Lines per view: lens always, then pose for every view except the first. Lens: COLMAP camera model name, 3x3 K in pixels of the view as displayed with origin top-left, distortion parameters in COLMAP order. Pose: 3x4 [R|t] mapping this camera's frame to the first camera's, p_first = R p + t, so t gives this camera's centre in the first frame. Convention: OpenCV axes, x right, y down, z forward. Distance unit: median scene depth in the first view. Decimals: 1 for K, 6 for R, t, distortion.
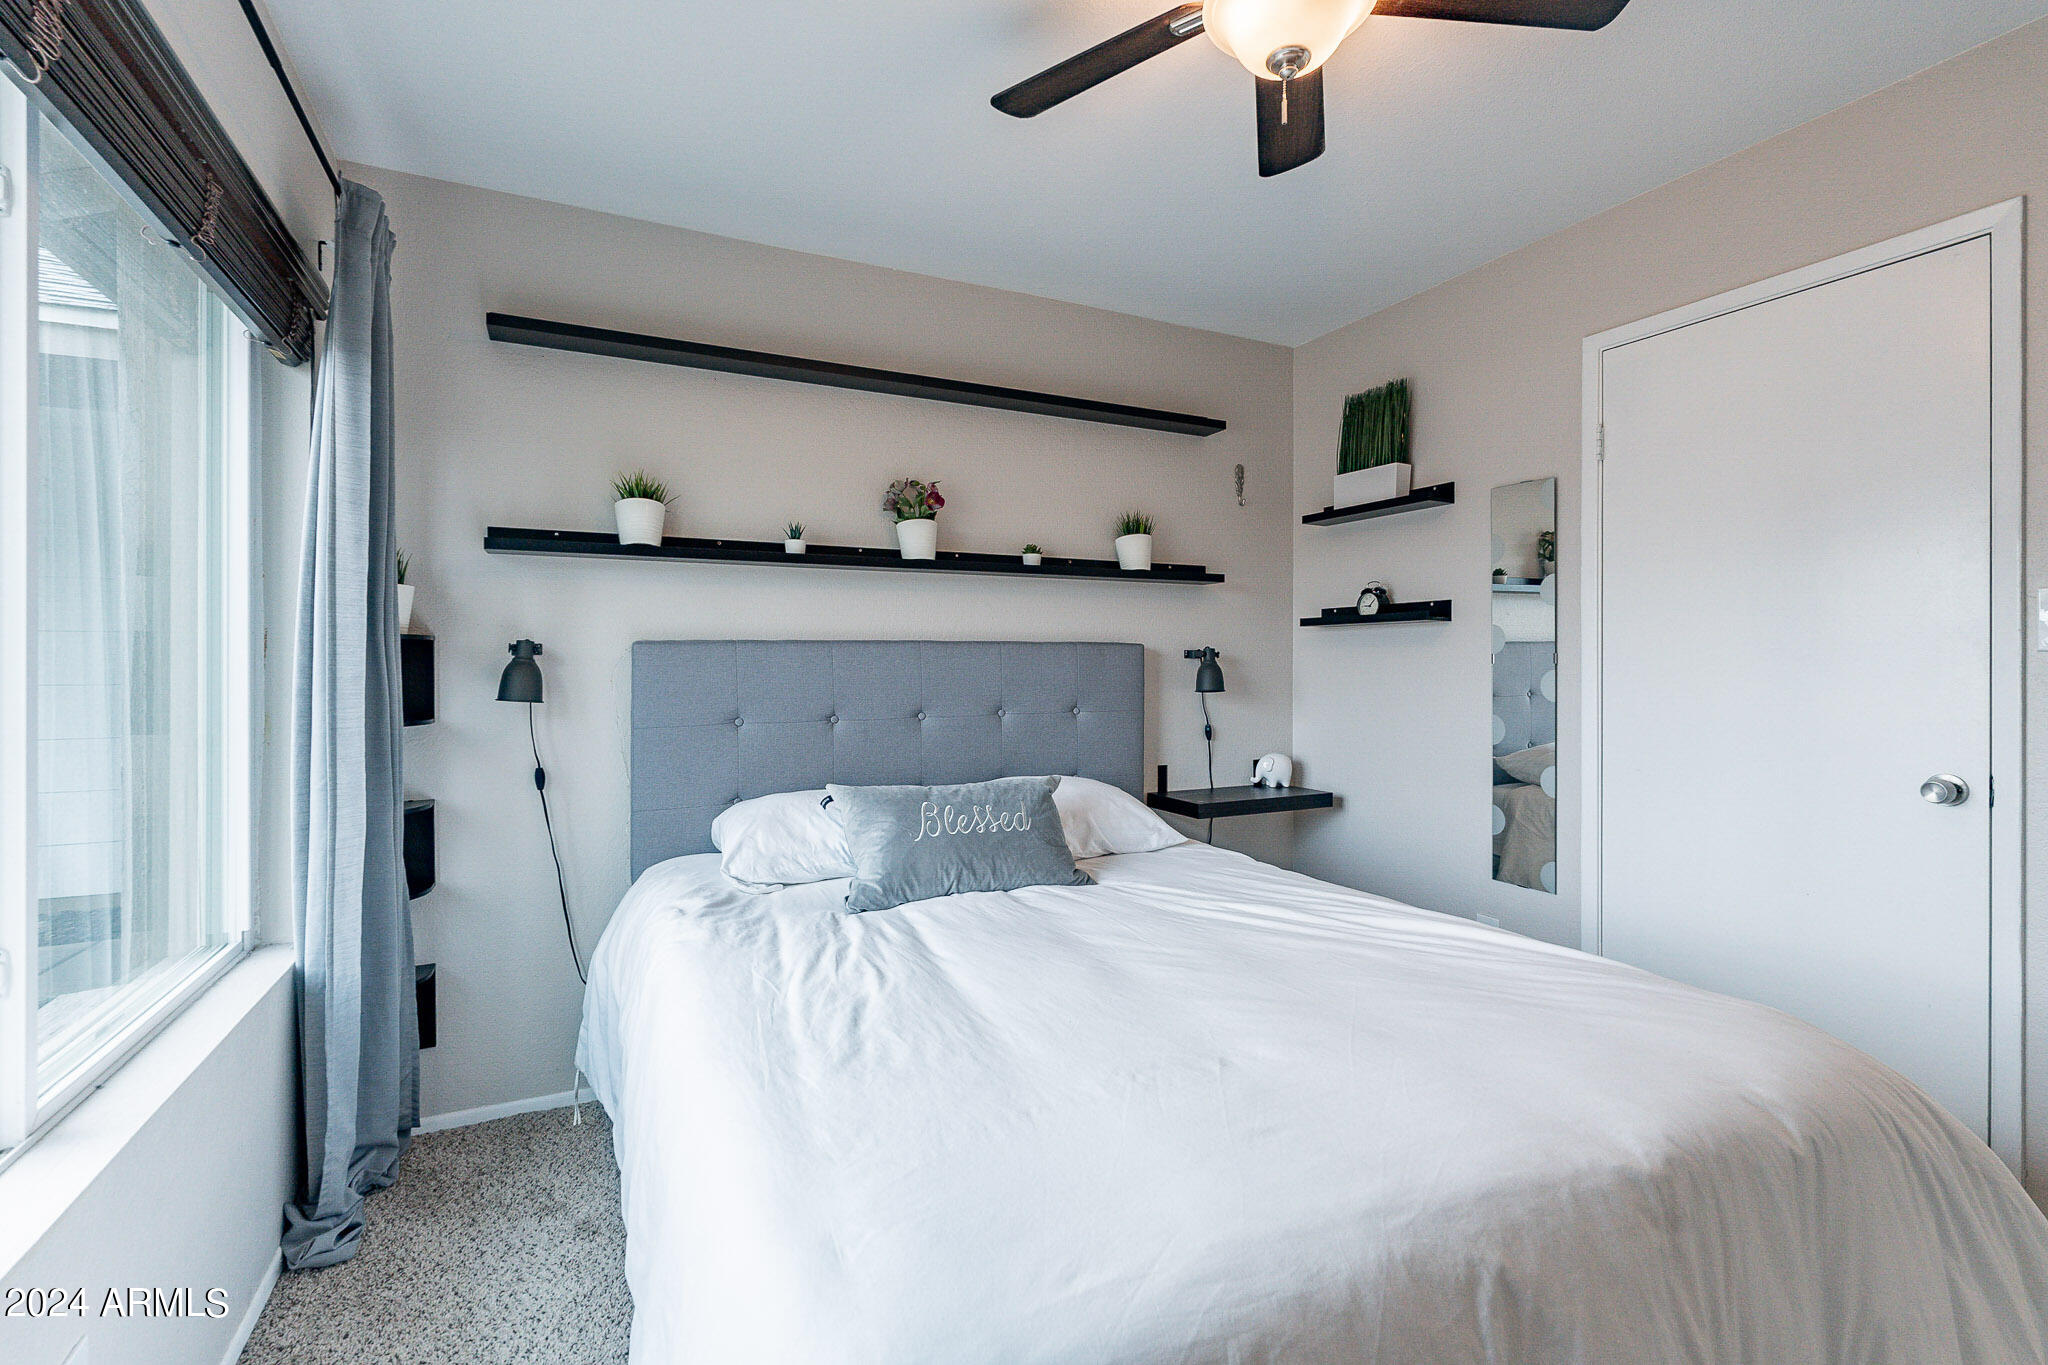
lens RADIAL K [[900.2, 0, 1017.6], [0, 900.2, 664.3], [0, 0, 1]] dist [0.003398, -0.001065]
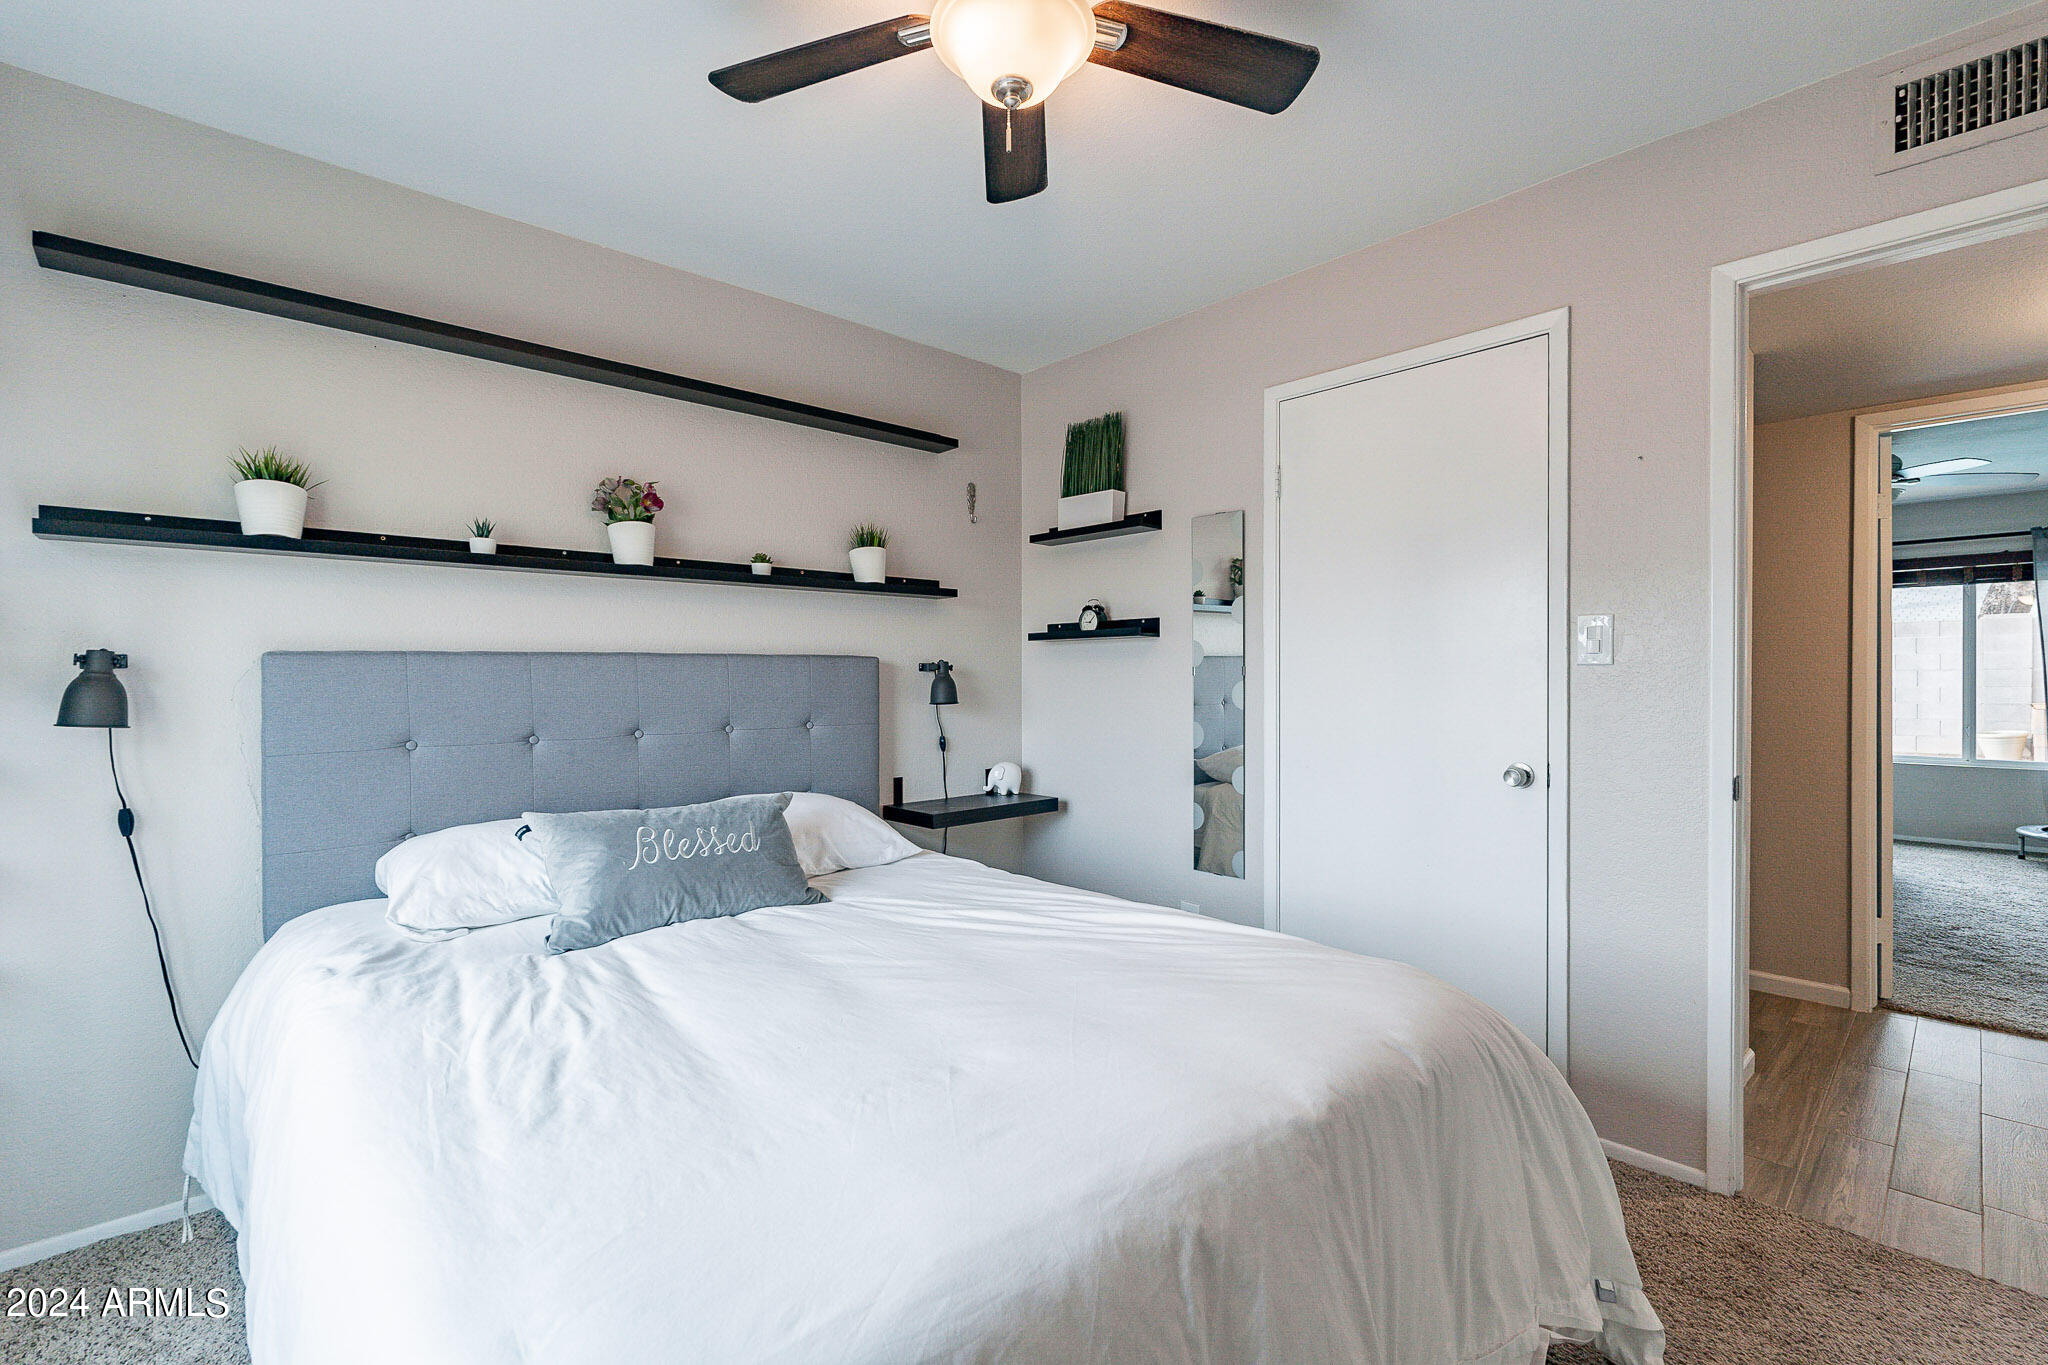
lens RADIAL K [[900.2, 0, 1016.4], [0, 900.2, 681.7], [0, 0, 1]] dist [0.003398, -0.001065]
pose [[0.958001, -0.004691, 0.286725, 0.002492], [0.003281, 0.999980, 0.005399, -0.000040], [-0.286745, -0.004232, 0.957998, 0.003776]]
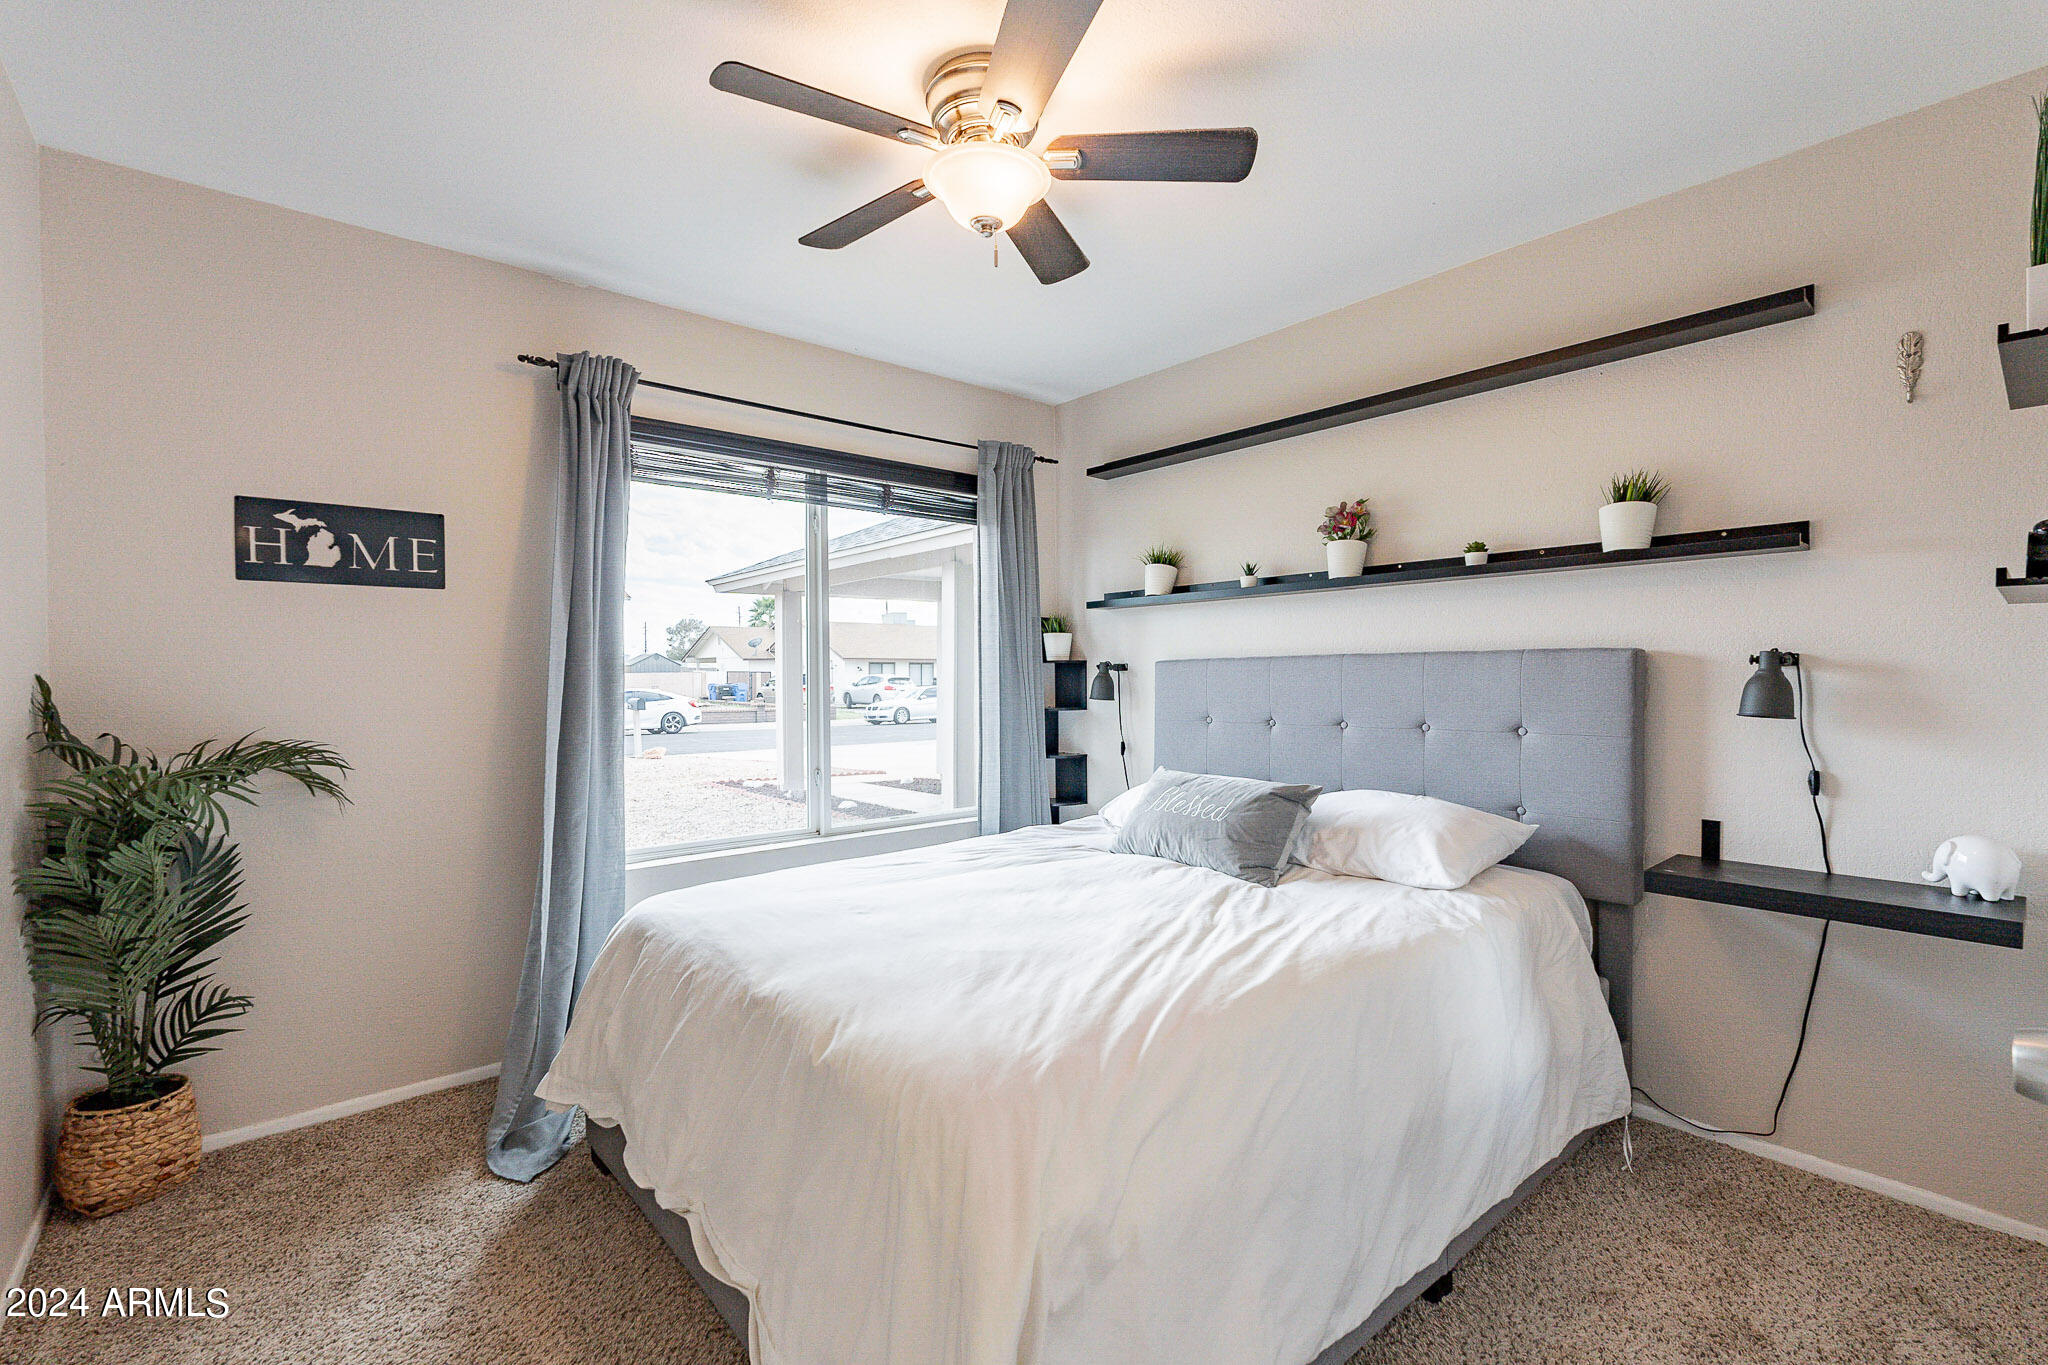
lens RADIAL K [[900.2, 0, 1022.9], [0, 900.2, 686.1], [0, 0, 1]] dist [0.003398, -0.001065]
pose [[0.259591, 0.009028, -0.965676, 3.126027], [0.000642, 0.999954, 0.009521, 0.005093], [0.965718, -0.003092, 0.259573, 1.371019]]
